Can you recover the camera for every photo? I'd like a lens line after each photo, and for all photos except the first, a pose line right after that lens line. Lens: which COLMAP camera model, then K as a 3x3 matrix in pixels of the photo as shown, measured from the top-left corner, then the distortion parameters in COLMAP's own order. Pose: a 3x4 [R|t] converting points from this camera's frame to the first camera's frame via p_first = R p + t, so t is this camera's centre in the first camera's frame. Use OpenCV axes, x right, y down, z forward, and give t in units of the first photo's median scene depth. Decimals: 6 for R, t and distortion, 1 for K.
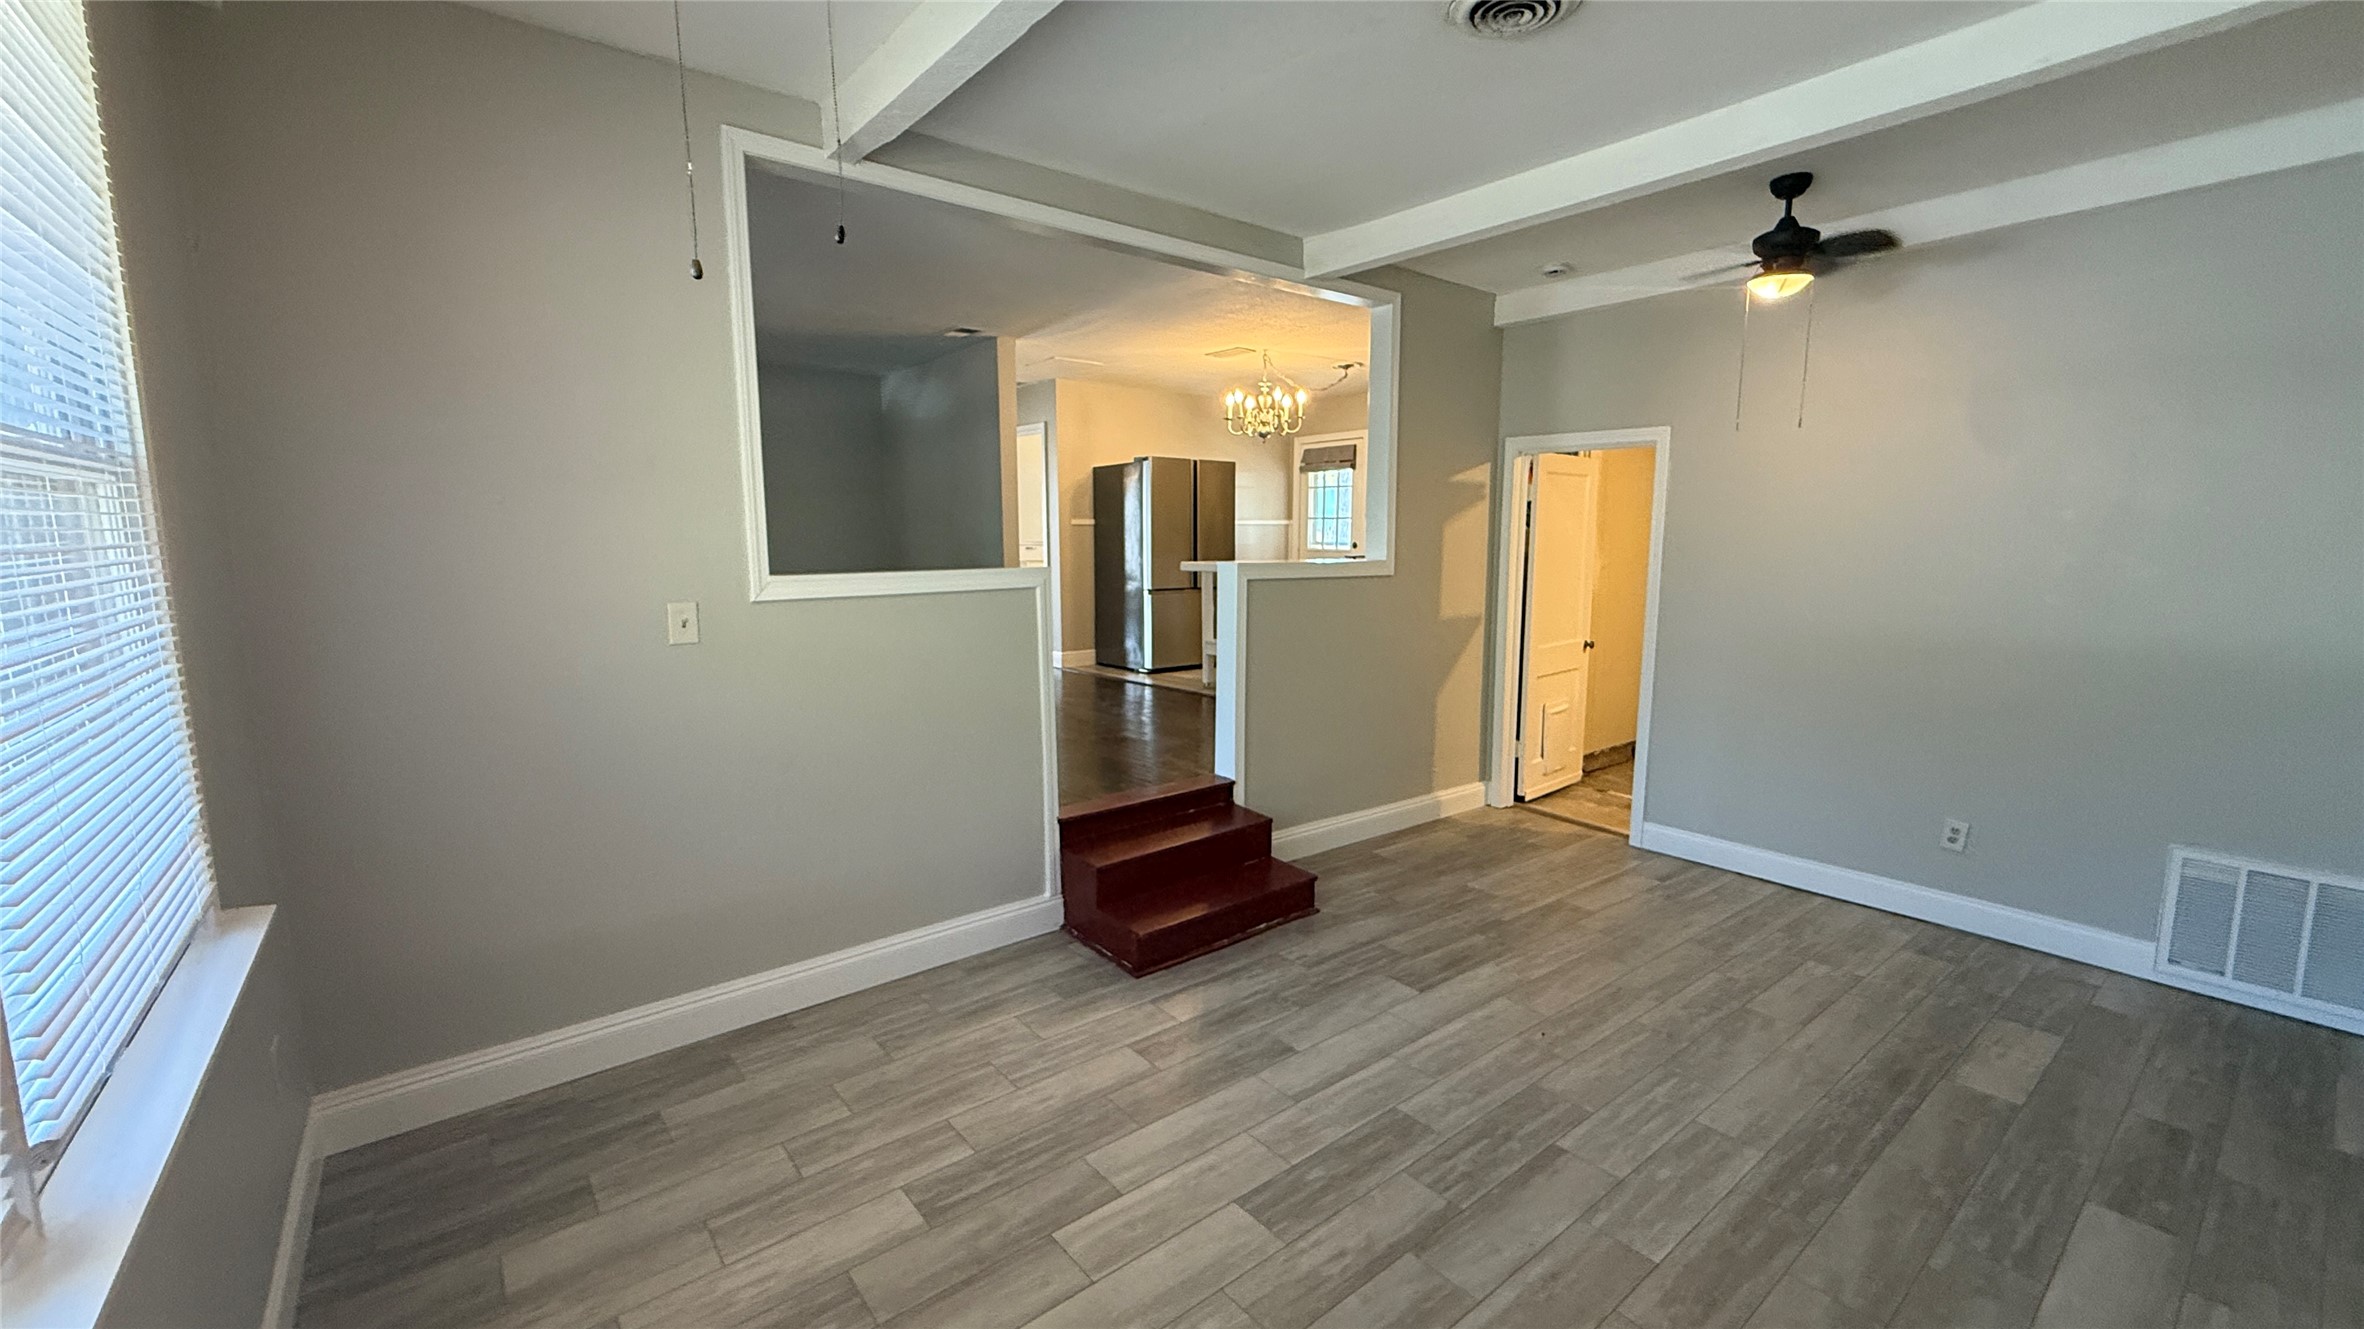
lens RADIAL K [[944.0, 0, 1179.8], [0, 944.0, 669.4], [0, 0, 1]] dist [-0.001307, 0.000367]
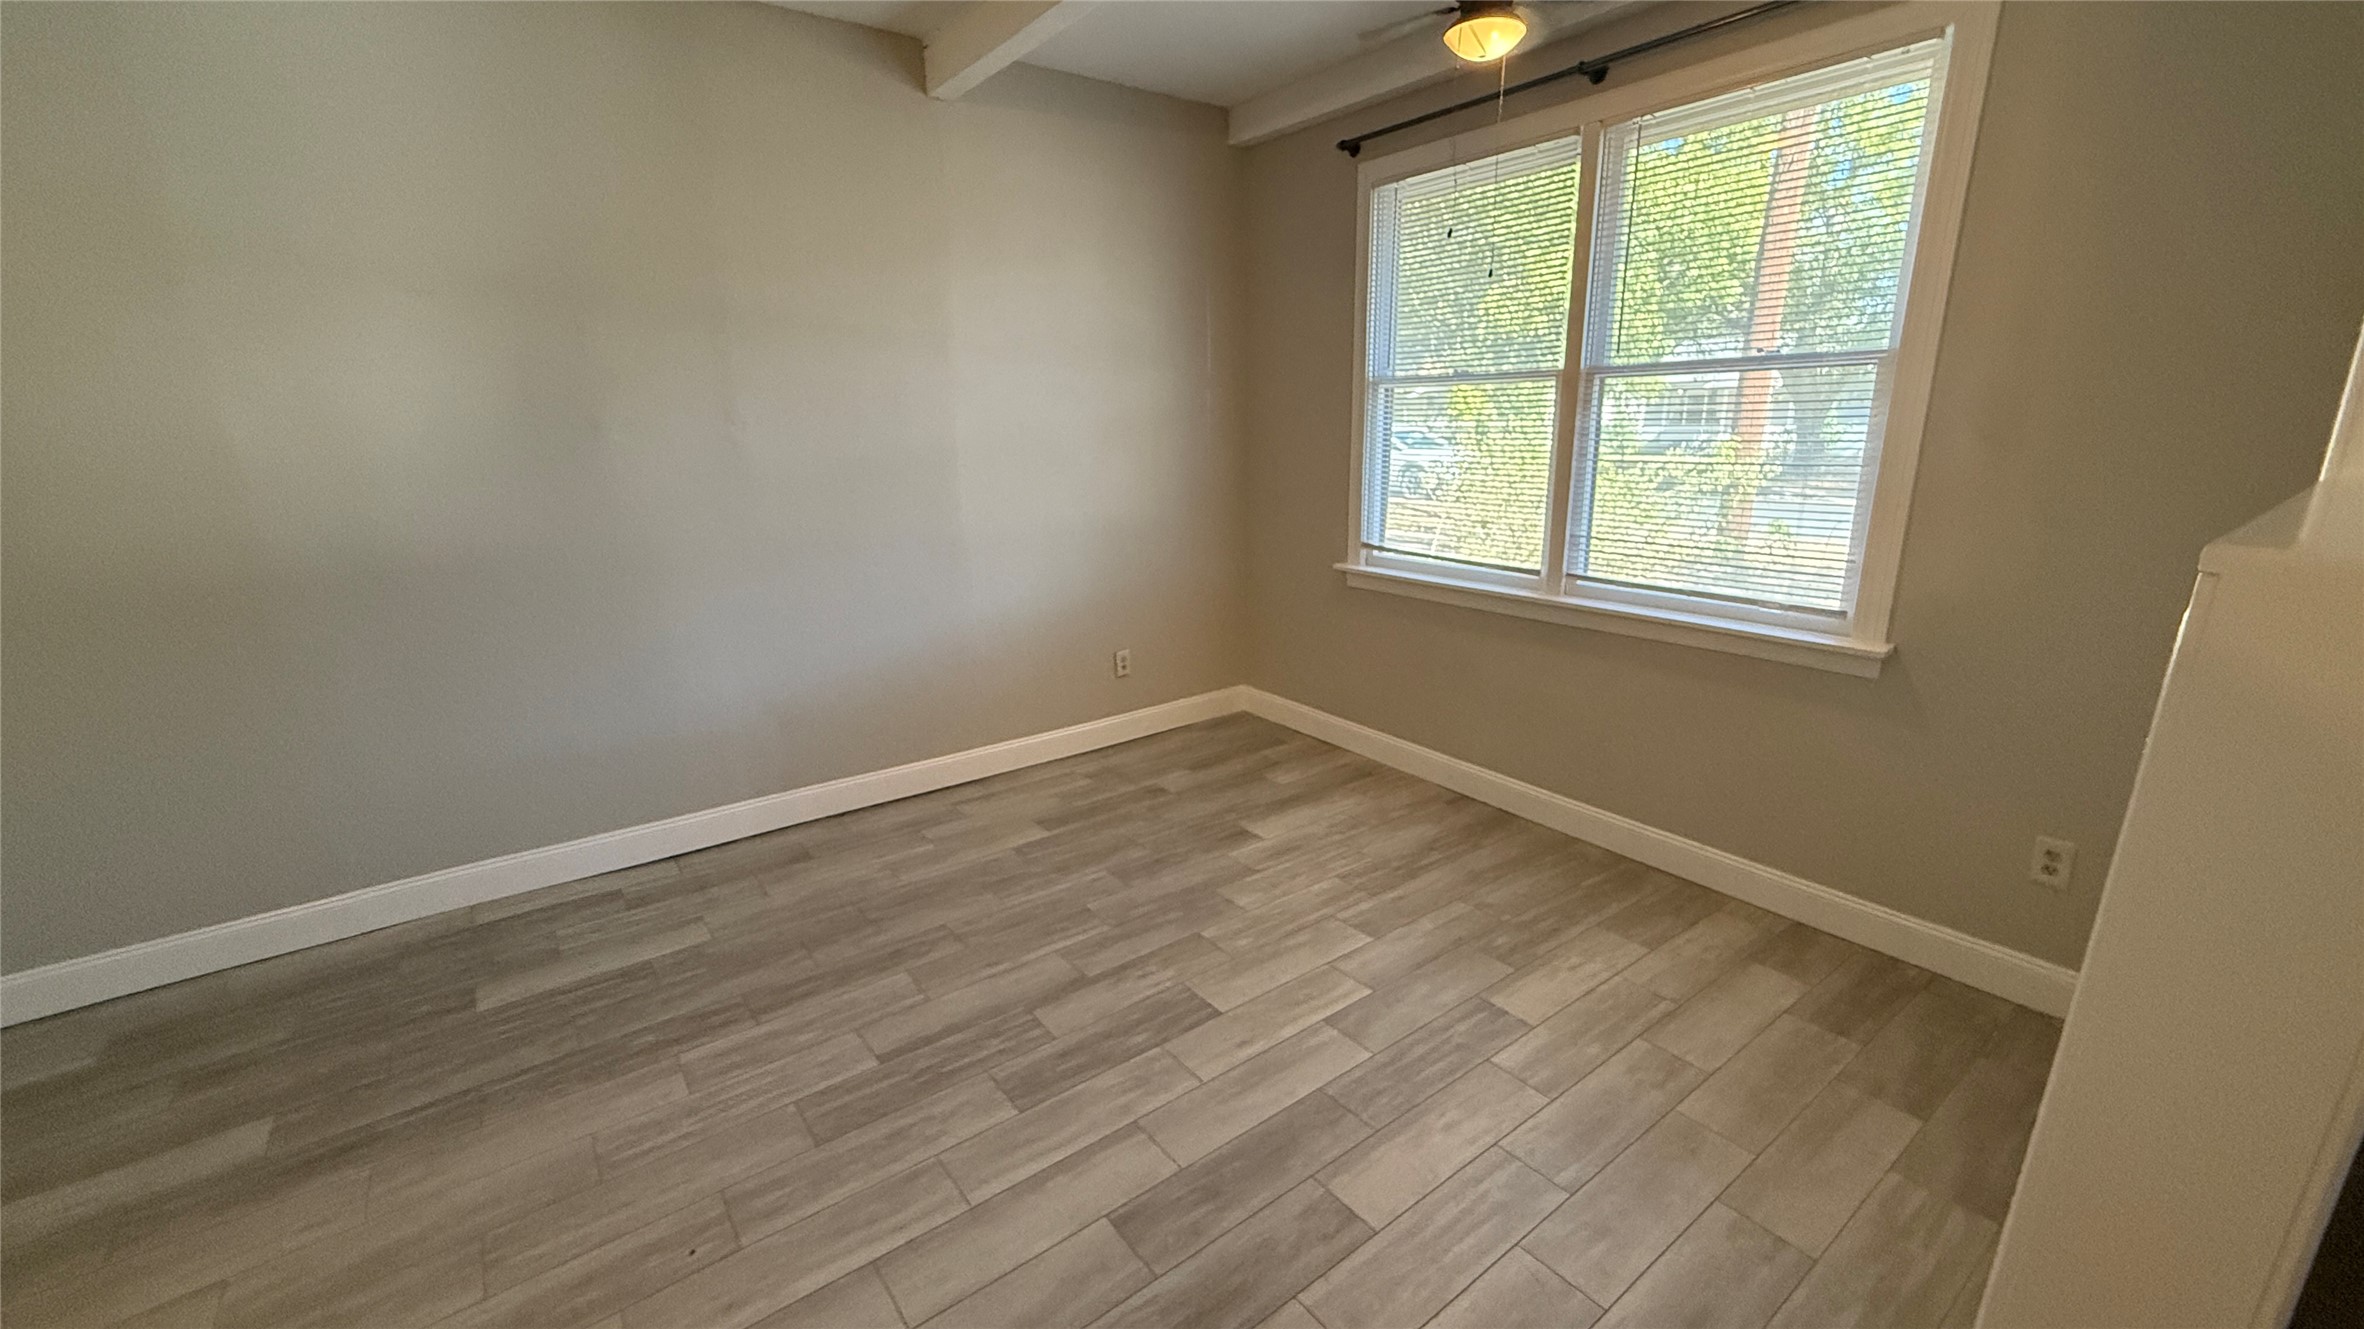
lens RADIAL K [[944.0, 0, 1185.9], [0, 944.0, 672.4], [0, 0, 1]] dist [-0.001307, 0.000367]
pose [[-0.999502, 0.007039, 0.030754, 0.058034], [0.018655, 0.917981, 0.396184, -0.232845], [-0.025442, 0.396561, -0.917656, 1.733709]]
